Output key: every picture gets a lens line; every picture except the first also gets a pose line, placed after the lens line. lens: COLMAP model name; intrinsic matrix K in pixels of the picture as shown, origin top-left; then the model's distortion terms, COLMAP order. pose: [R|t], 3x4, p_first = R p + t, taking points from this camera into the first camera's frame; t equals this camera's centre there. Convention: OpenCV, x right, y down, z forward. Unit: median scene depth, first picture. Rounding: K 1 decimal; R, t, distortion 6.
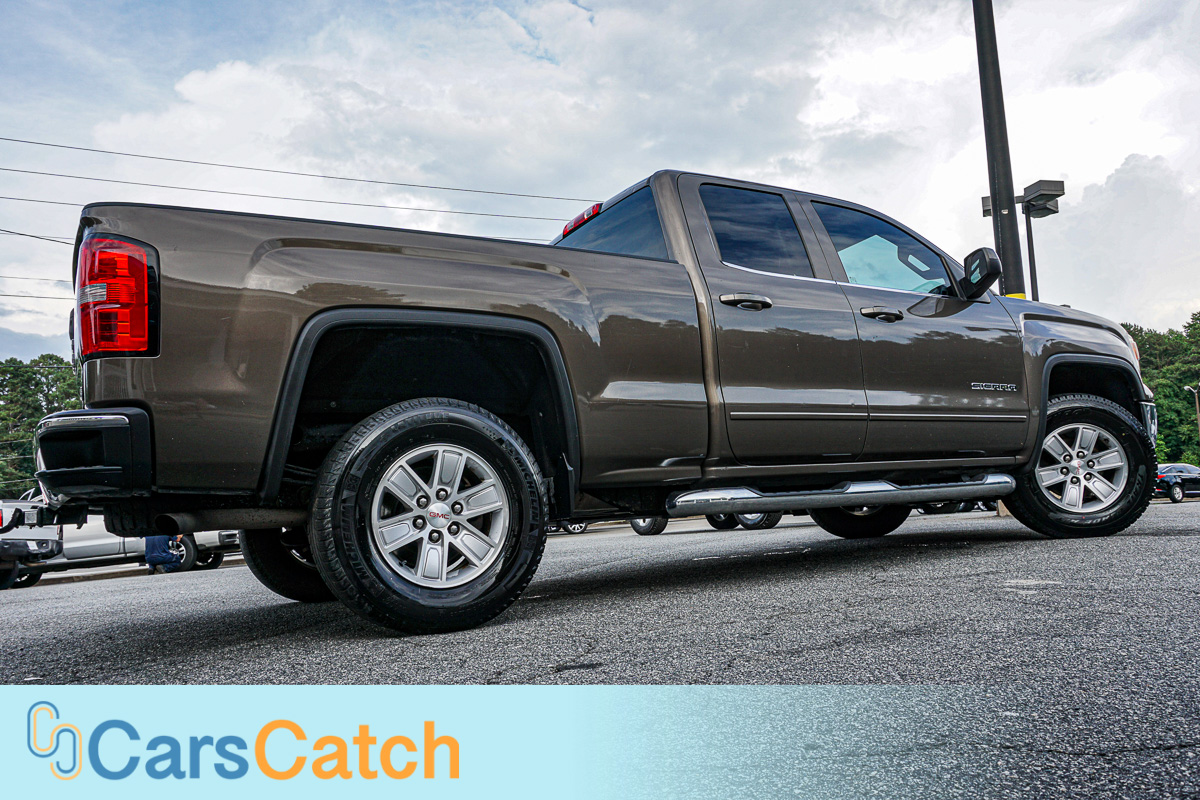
lens RADIAL K [[902.3, 0, 605.7], [0, 902.3, 406.2], [0, 0, 1]] dist [-0.001134, -0.000769]
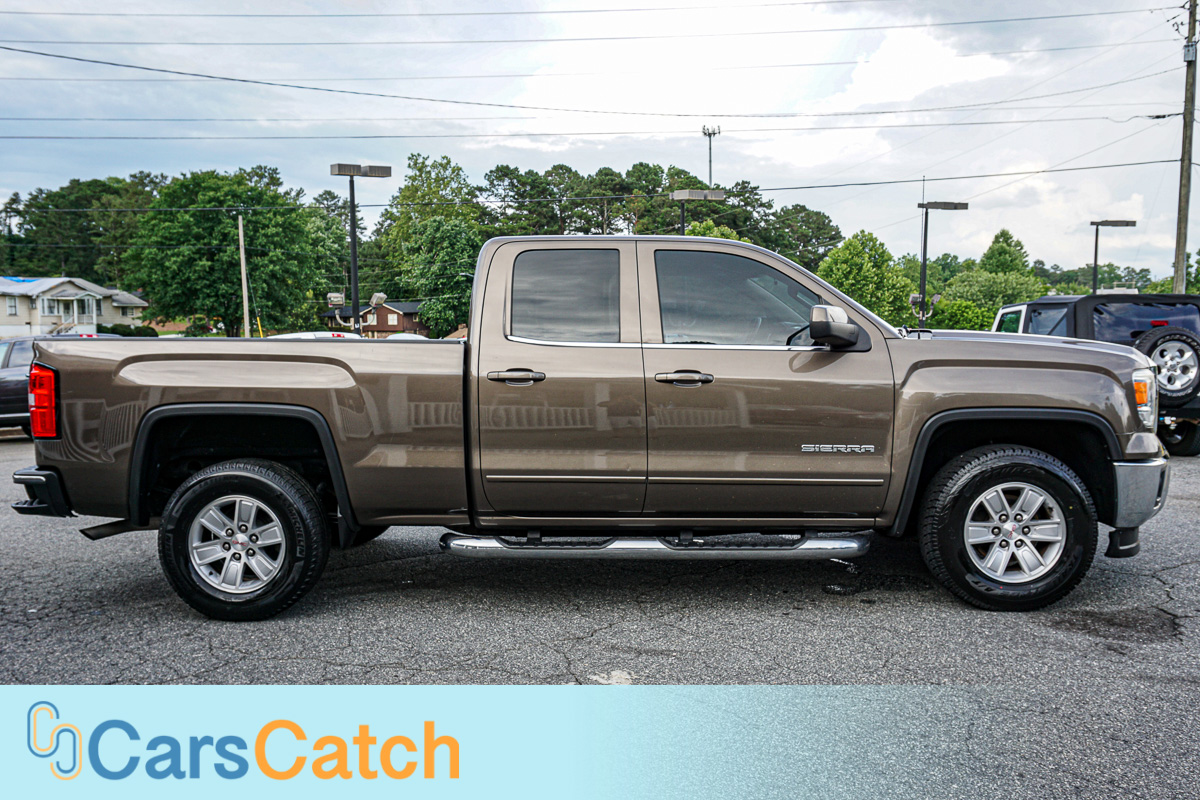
lens RADIAL K [[972.3, 0, 582.0], [0, 972.3, 401.0], [0, 0, 1]] dist [0.005562, 0.008755]
pose [[0.848073, 0.098866, -0.520575, 1.081942], [0.008856, 0.979657, 0.200481, -0.414870], [0.529806, -0.174633, 0.829945, 0.022337]]
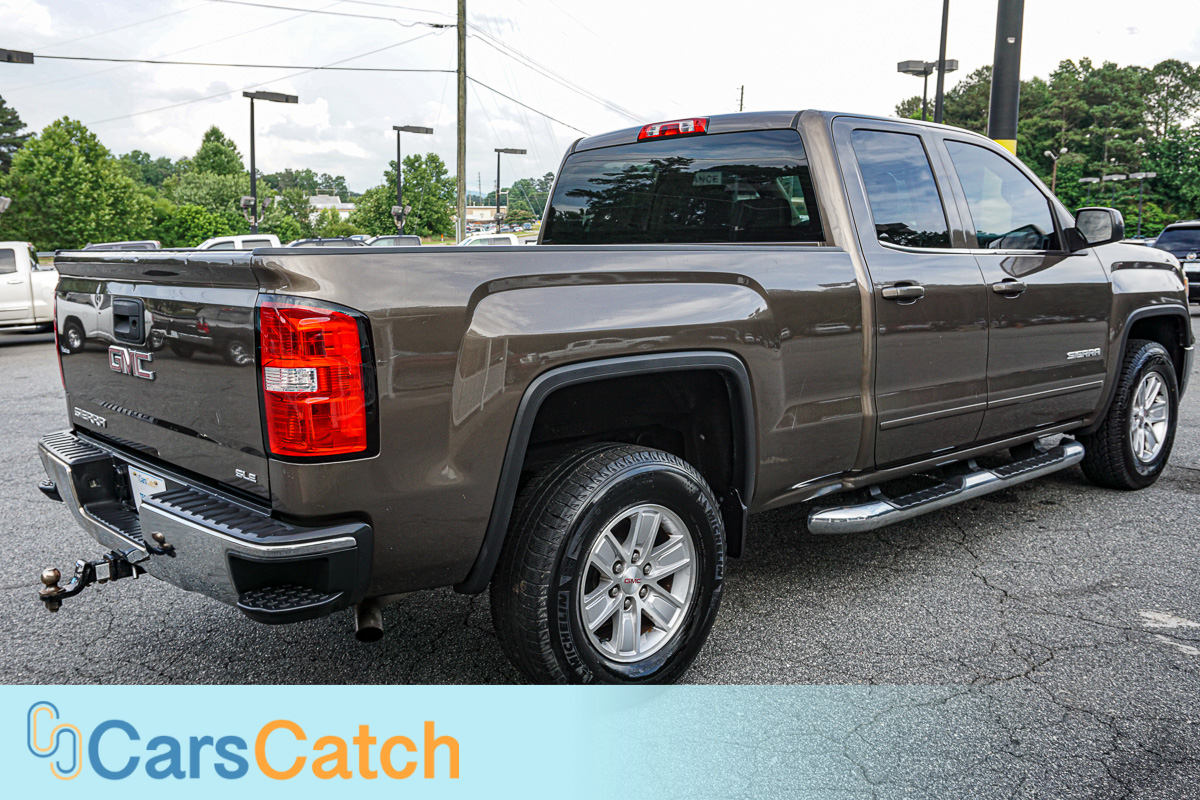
lens RADIAL K [[1073.4, 0, 596.0], [0, 1073.4, 405.0], [0, 0, 1]] dist [-0.021197, 0.037854]
pose [[0.978097, 0.027075, 0.206380, -0.443265], [-0.079900, 0.964383, 0.252155, -0.313323], [-0.192203, -0.263122, 0.945423, 0.038419]]
